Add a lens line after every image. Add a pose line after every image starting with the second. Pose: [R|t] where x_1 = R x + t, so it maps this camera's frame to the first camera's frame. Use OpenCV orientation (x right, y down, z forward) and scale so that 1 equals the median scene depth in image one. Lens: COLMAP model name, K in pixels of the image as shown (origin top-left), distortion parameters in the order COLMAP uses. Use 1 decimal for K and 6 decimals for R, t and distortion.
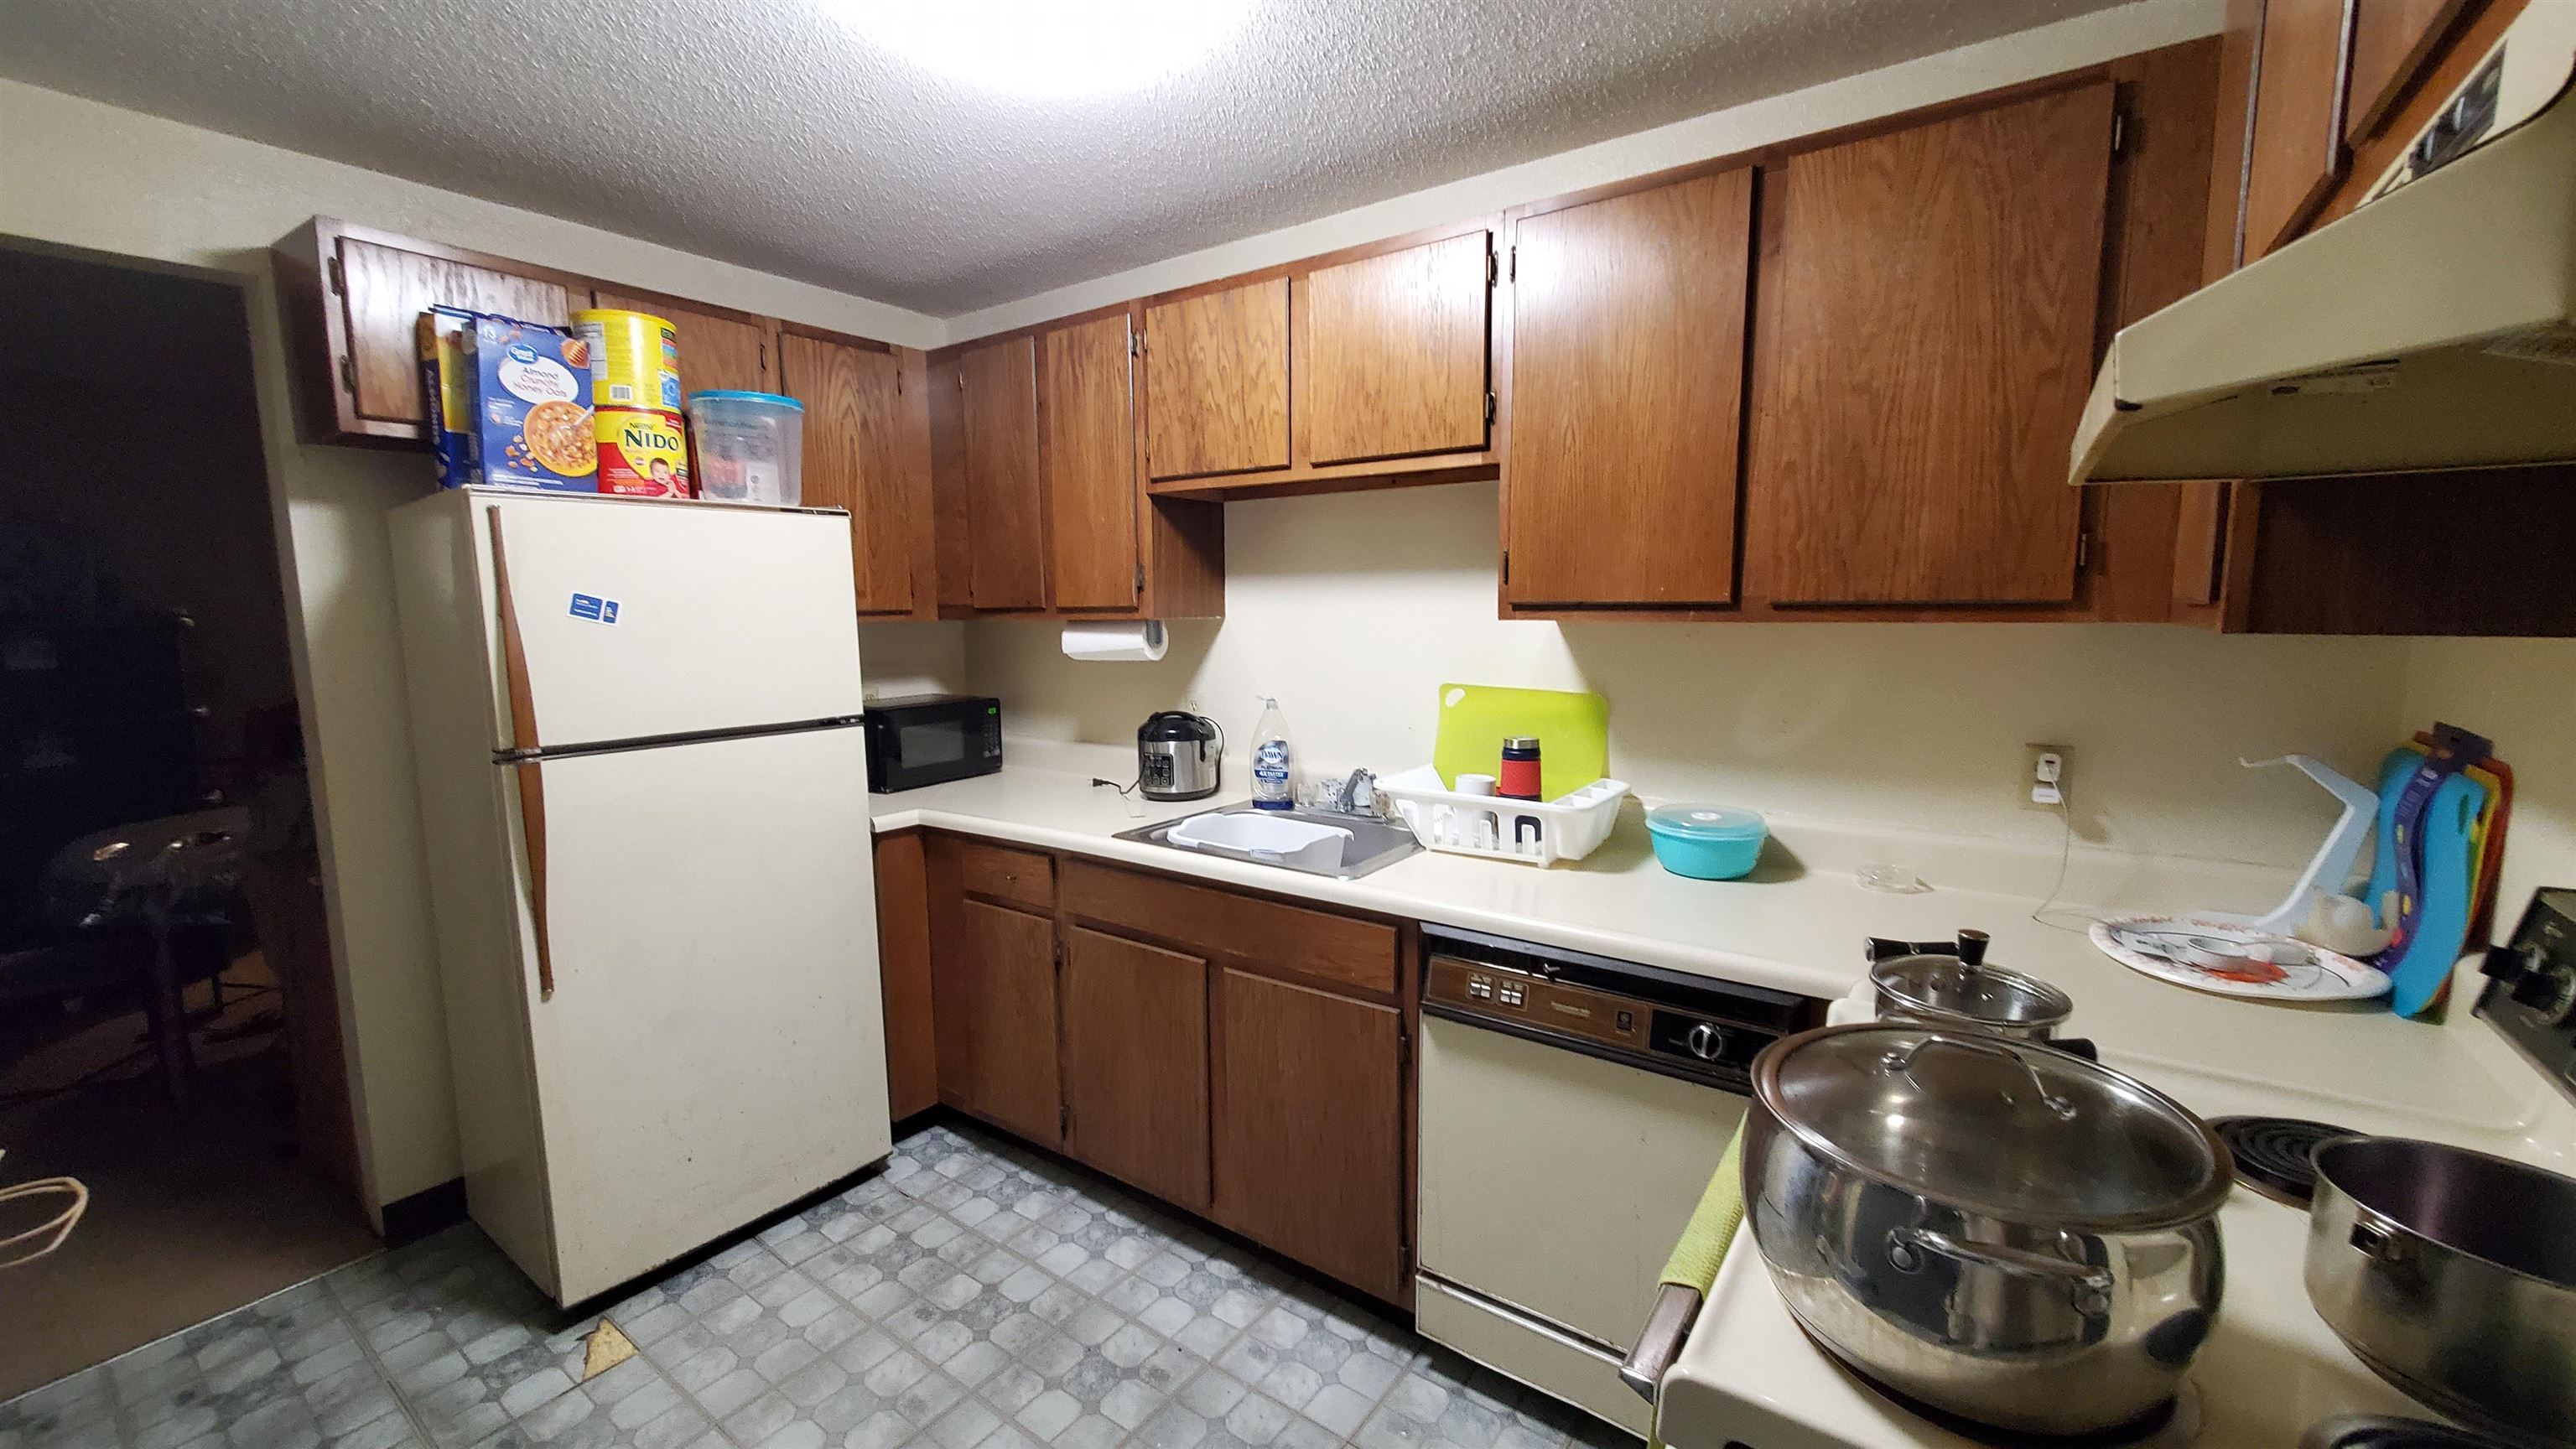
lens RADIAL K [[1027.8, 0, 1283.3], [0, 1027.8, 720.7], [0, 0, 1]] dist [-0.000174, -0.000220]
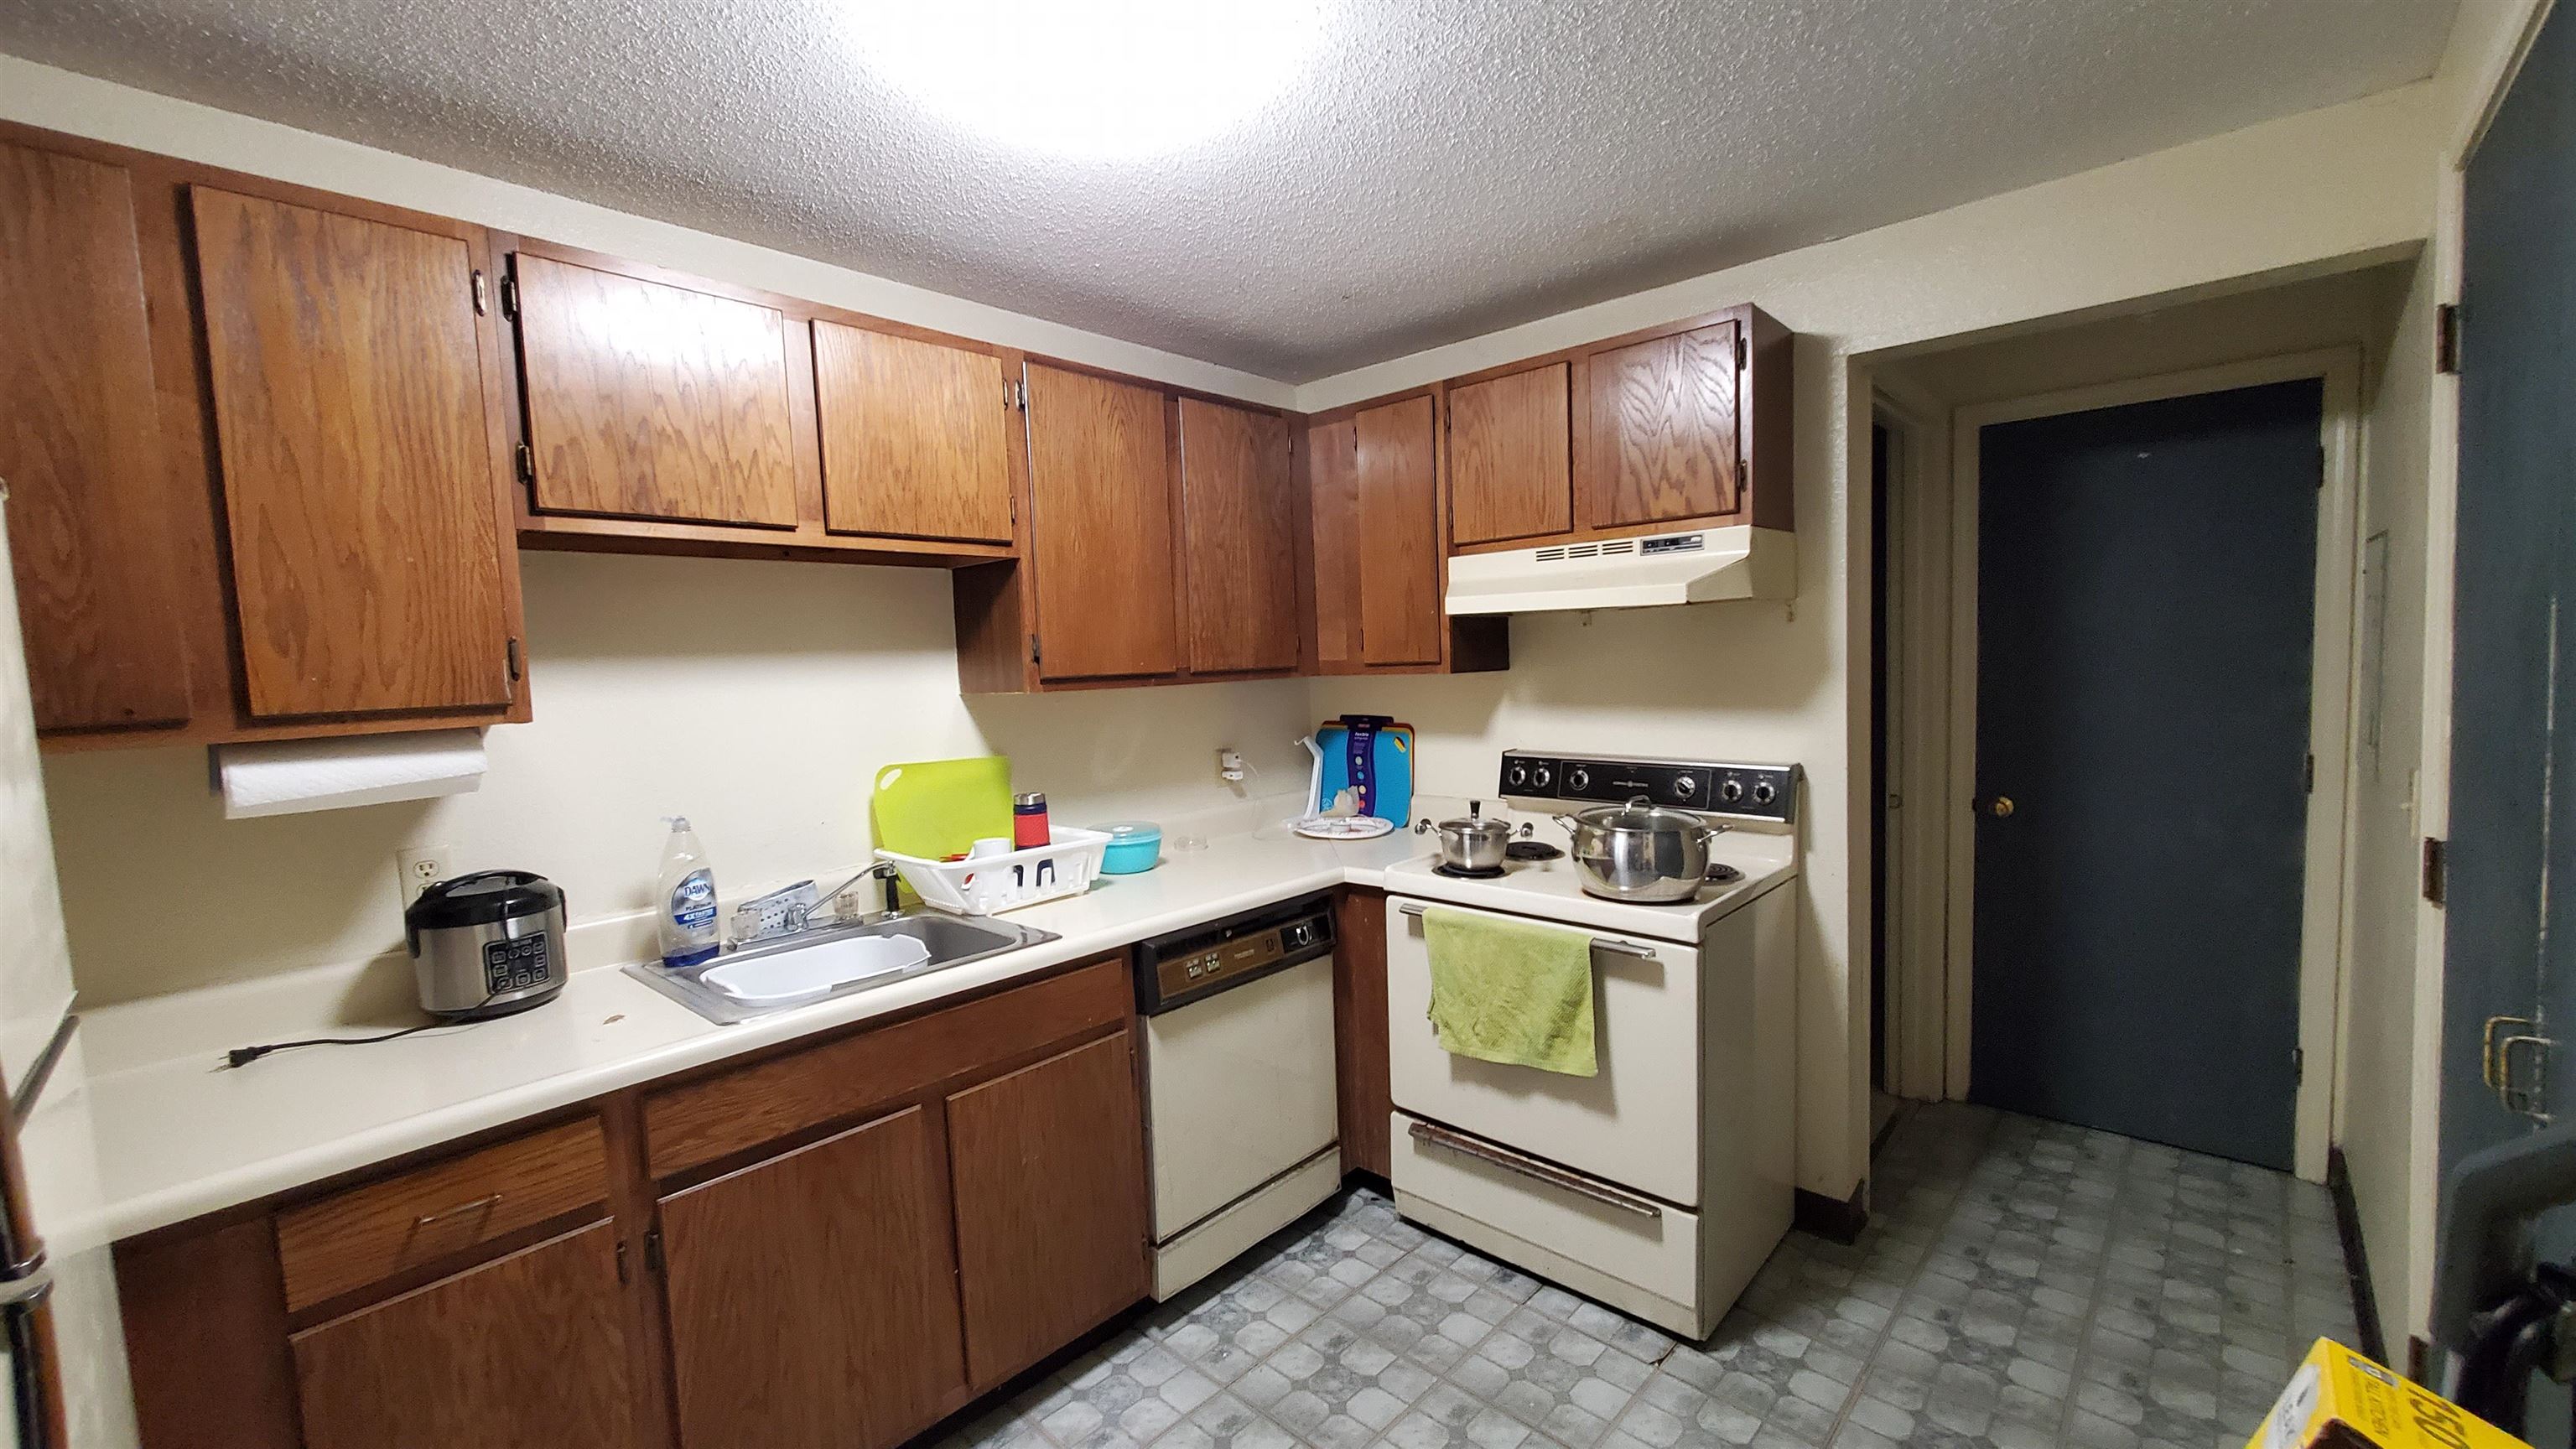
lens RADIAL K [[928.5, 0, 1288.0], [0, 928.5, 724.5], [0, 0, 1]] dist [-0.000691, -0.000119]
pose [[0.165325, -0.061526, 0.984318, -0.746233], [0.158012, 0.986812, 0.035143, -0.052154], [-0.973499, 0.149724, 0.172866, 0.525911]]
